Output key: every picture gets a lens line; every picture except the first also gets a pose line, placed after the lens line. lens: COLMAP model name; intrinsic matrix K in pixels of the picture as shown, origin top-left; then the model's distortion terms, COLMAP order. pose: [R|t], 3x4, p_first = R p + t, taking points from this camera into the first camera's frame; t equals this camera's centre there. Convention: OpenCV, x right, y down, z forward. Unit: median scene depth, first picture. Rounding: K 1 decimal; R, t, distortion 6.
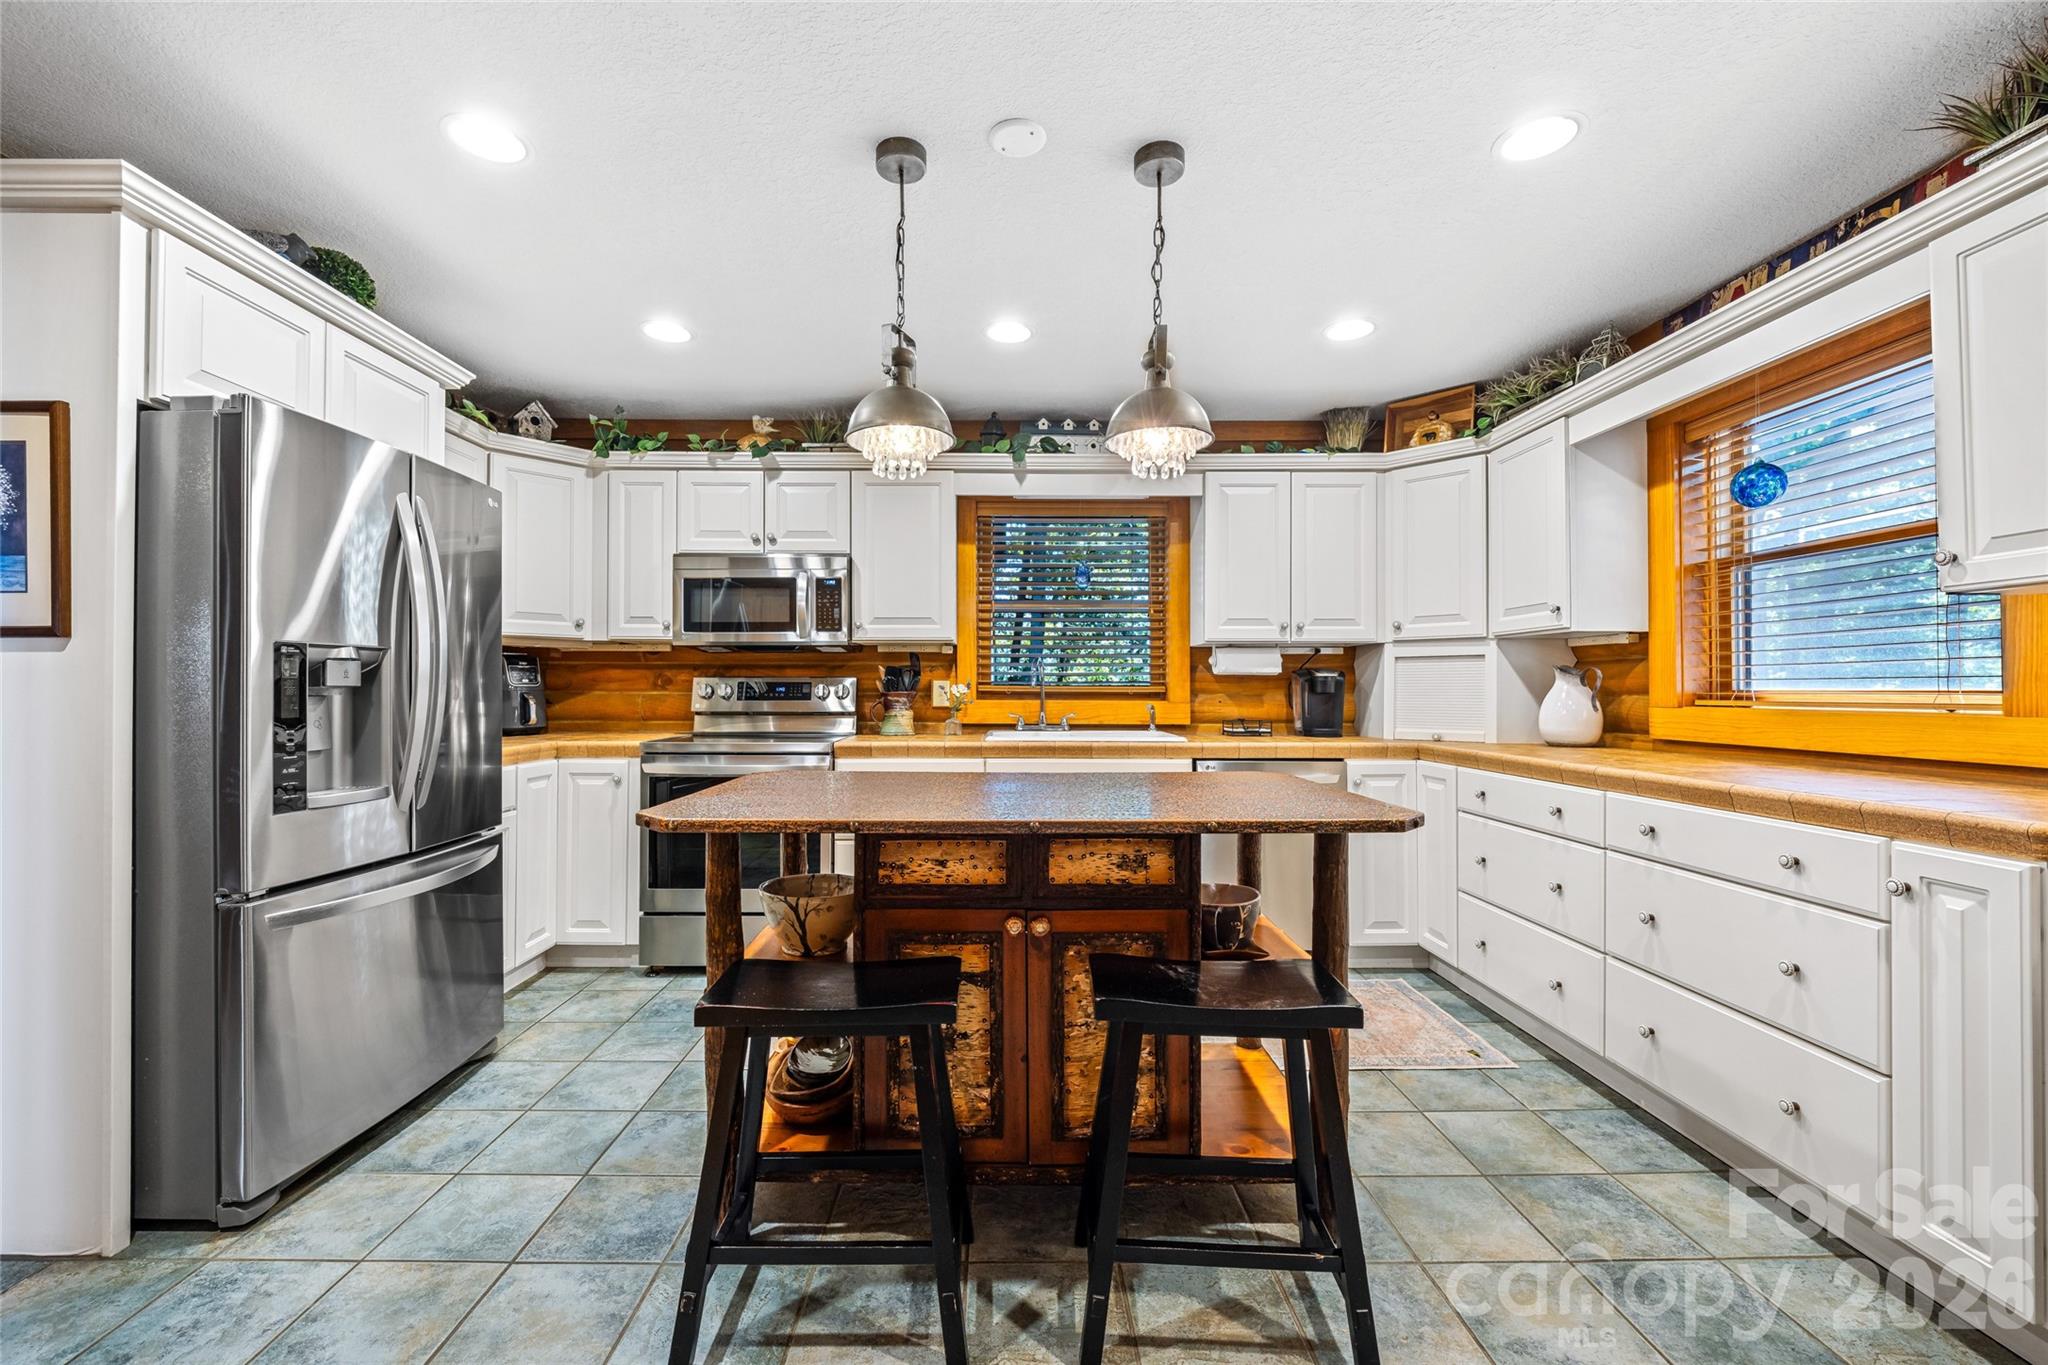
lens RADIAL K [[852.6, 0, 1017.0], [0, 852.6, 686.3], [0, 0, 1]] dist [0.000722, -0.001034]
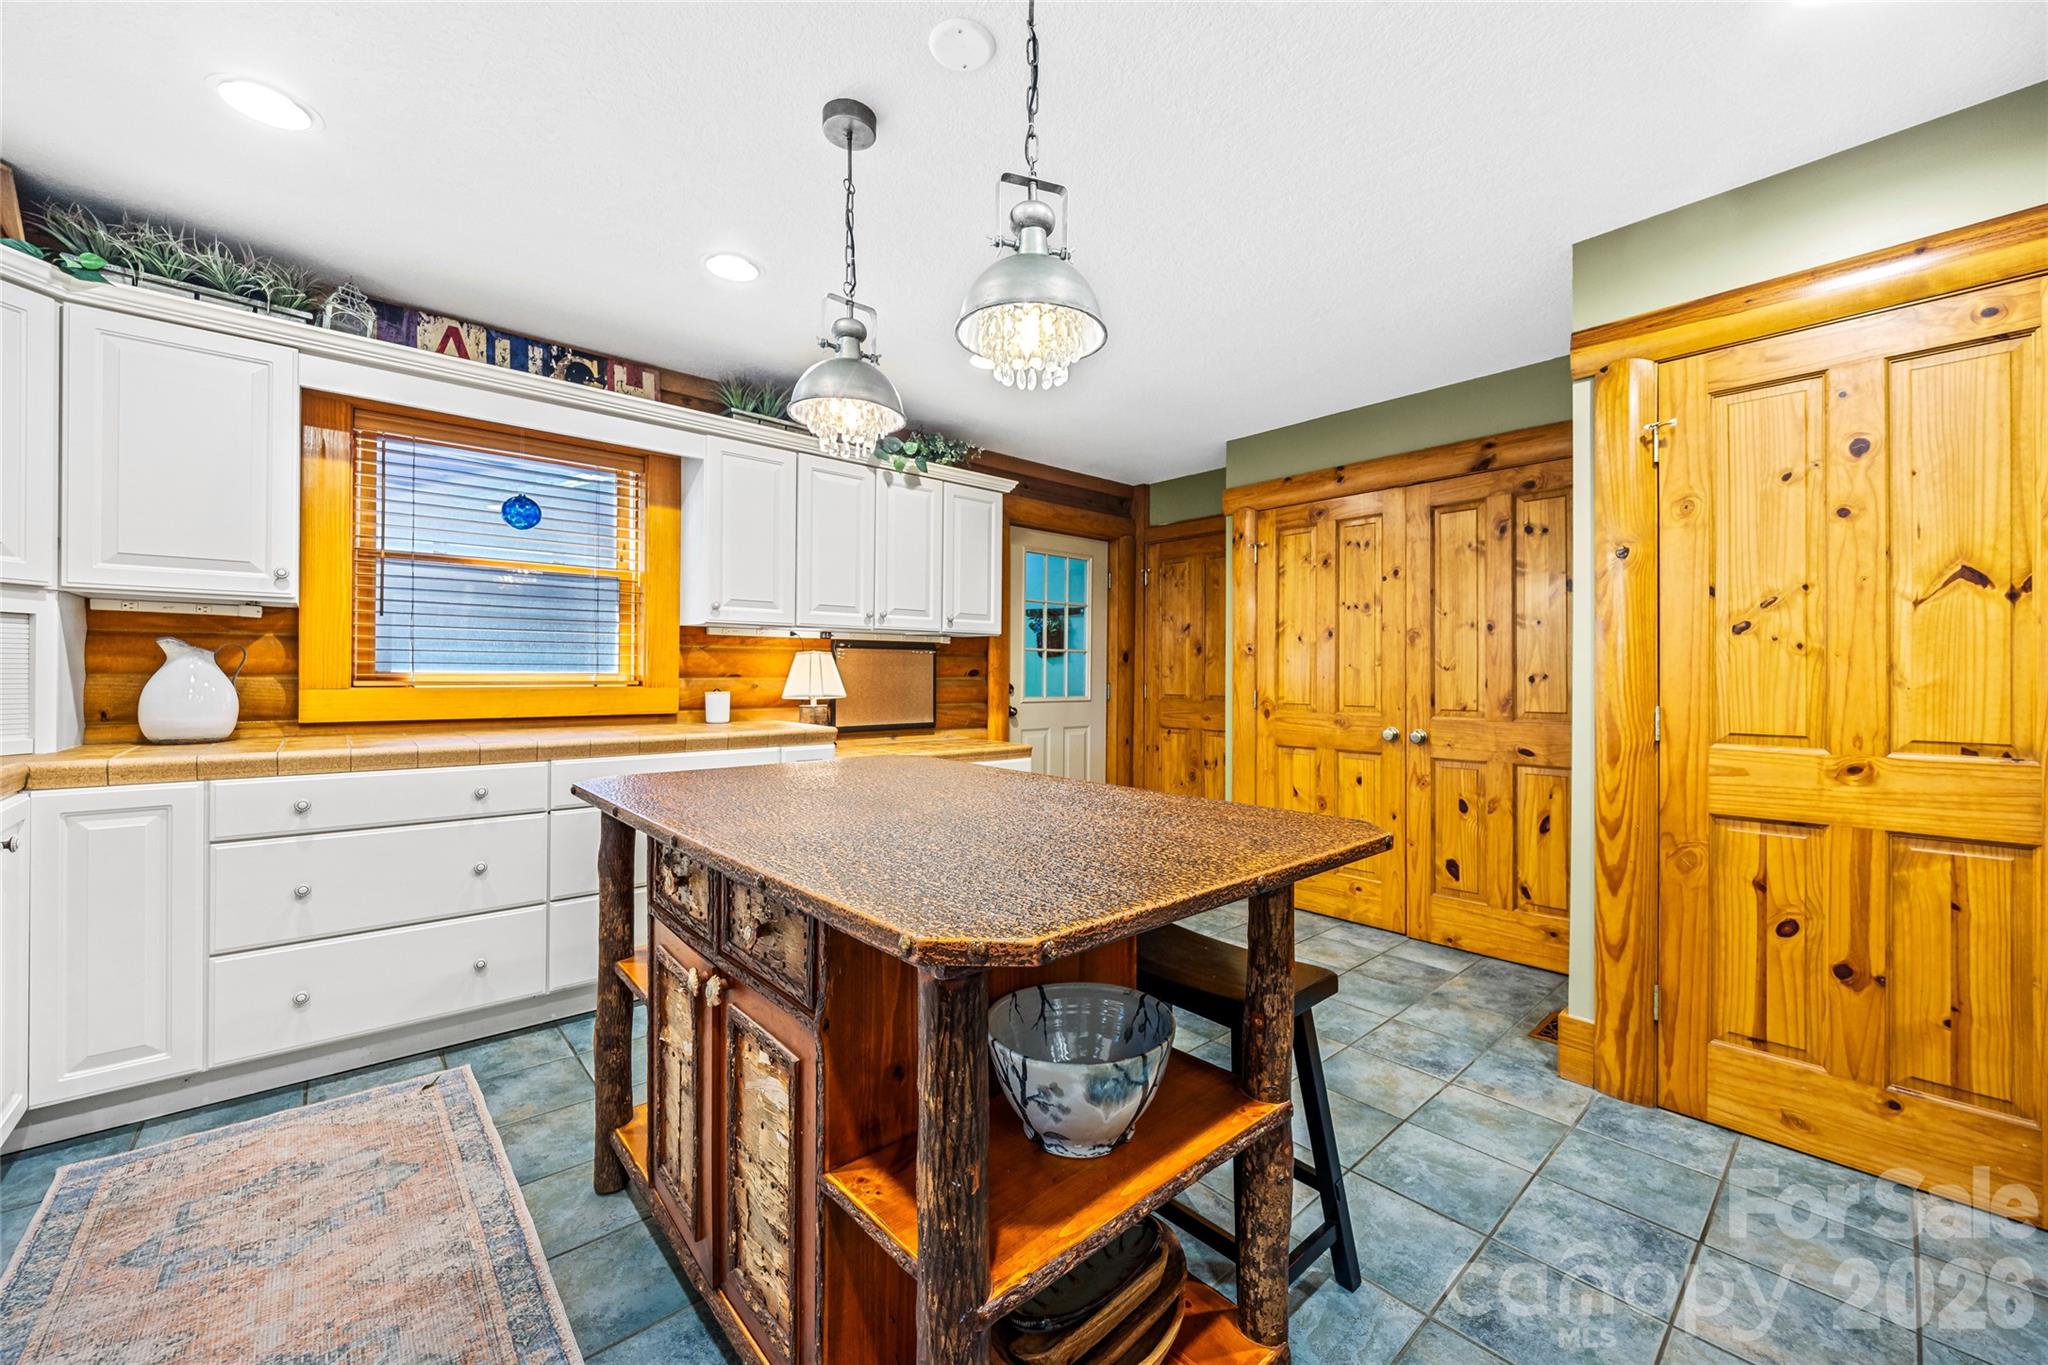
lens RADIAL K [[812.2, 0, 1023.0], [0, 812.2, 676.3], [0, 0, 1]] dist [0.004014, 0.000973]
pose [[-0.647814, 0.006570, 0.761771, -0.439493], [-0.002083, 0.999944, -0.010395, 0.017787], [-0.761796, -0.008321, -0.647764, 0.965889]]
